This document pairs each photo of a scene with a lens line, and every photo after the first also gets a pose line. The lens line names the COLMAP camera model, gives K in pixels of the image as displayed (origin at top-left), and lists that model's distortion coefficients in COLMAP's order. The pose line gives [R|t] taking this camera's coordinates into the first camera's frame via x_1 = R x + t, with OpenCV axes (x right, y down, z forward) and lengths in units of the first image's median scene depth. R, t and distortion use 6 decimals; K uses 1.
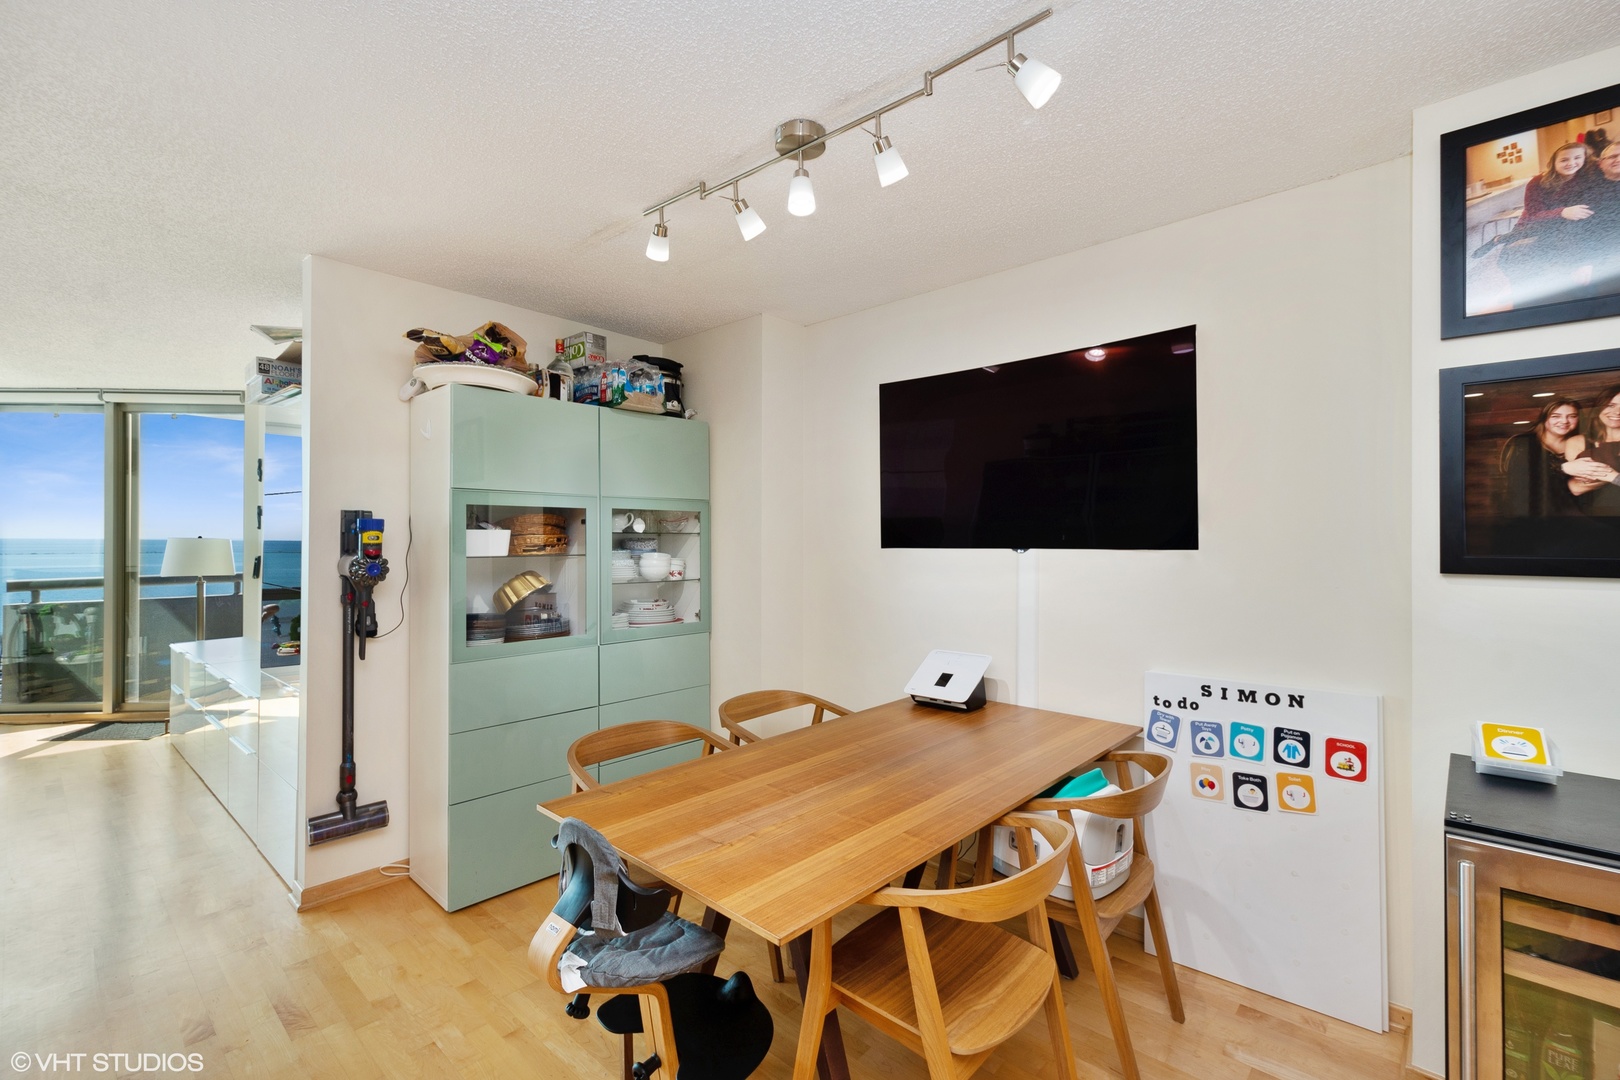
lens RADIAL K [[711.6, 0, 810.0], [0, 711.6, 540.0], [0, 0, 1]] dist [0.001491, 0.000053]
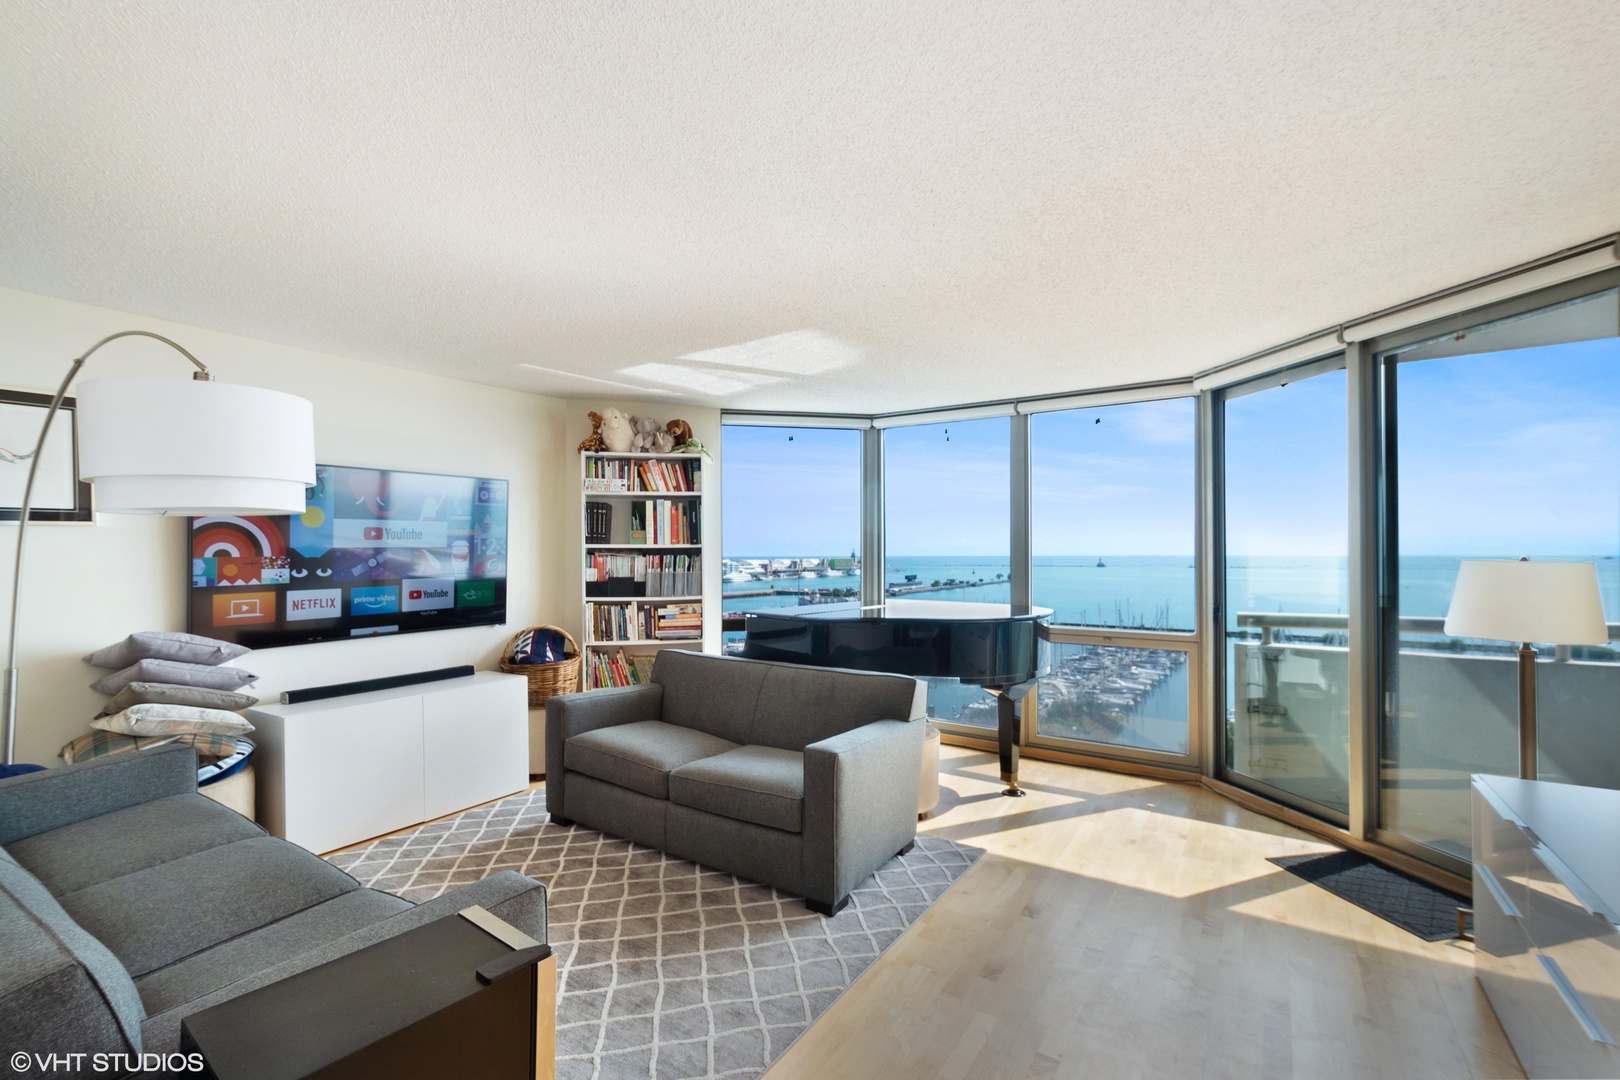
lens RADIAL K [[711.6, 0, 810.0], [0, 711.6, 540.0], [0, 0, 1]] dist [0.001491, 0.000053]
pose [[0.152332, -0.018459, -0.988157, -0.450752], [0.005037, 0.999827, -0.017900, -0.017162], [0.988317, -0.002250, 0.152398, 0.443512]]
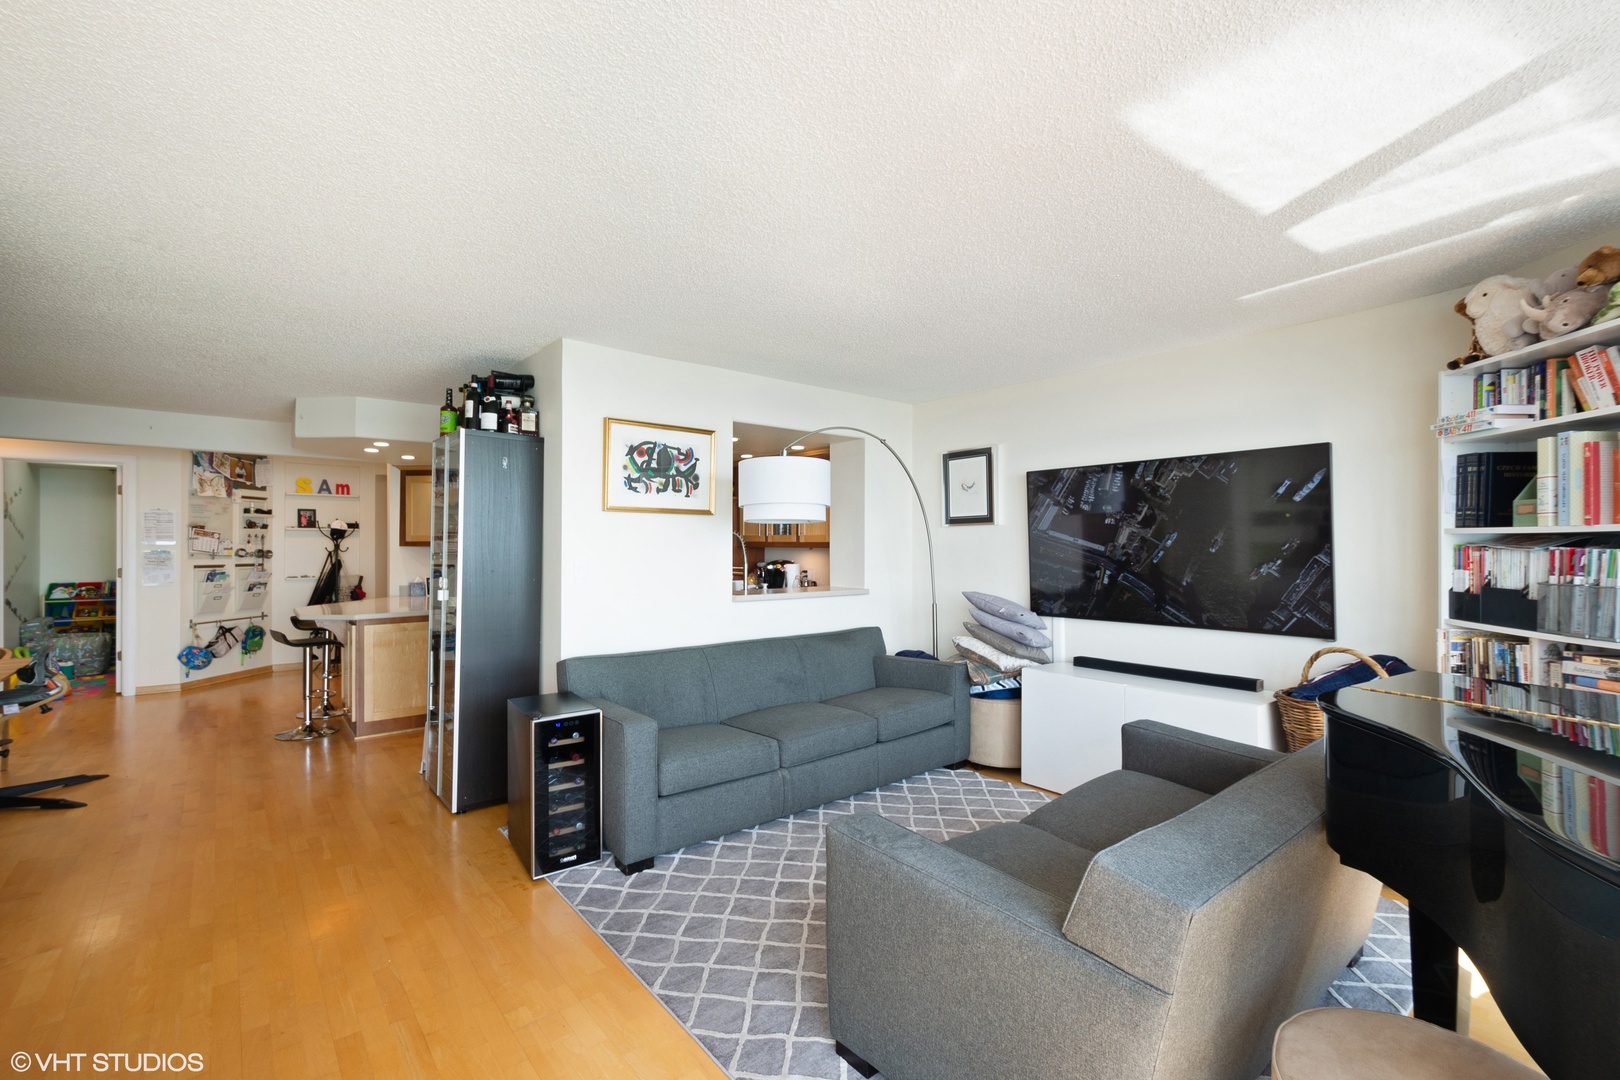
lens RADIAL K [[711.6, 0, 810.0], [0, 711.6, 540.0], [0, 0, 1]] dist [0.001491, 0.000053]
pose [[-0.989465, 0.001378, 0.144769, -0.544302], [0.000457, 0.999979, -0.006395, -0.017195], [-0.144774, -0.006261, -0.989445, 0.522493]]
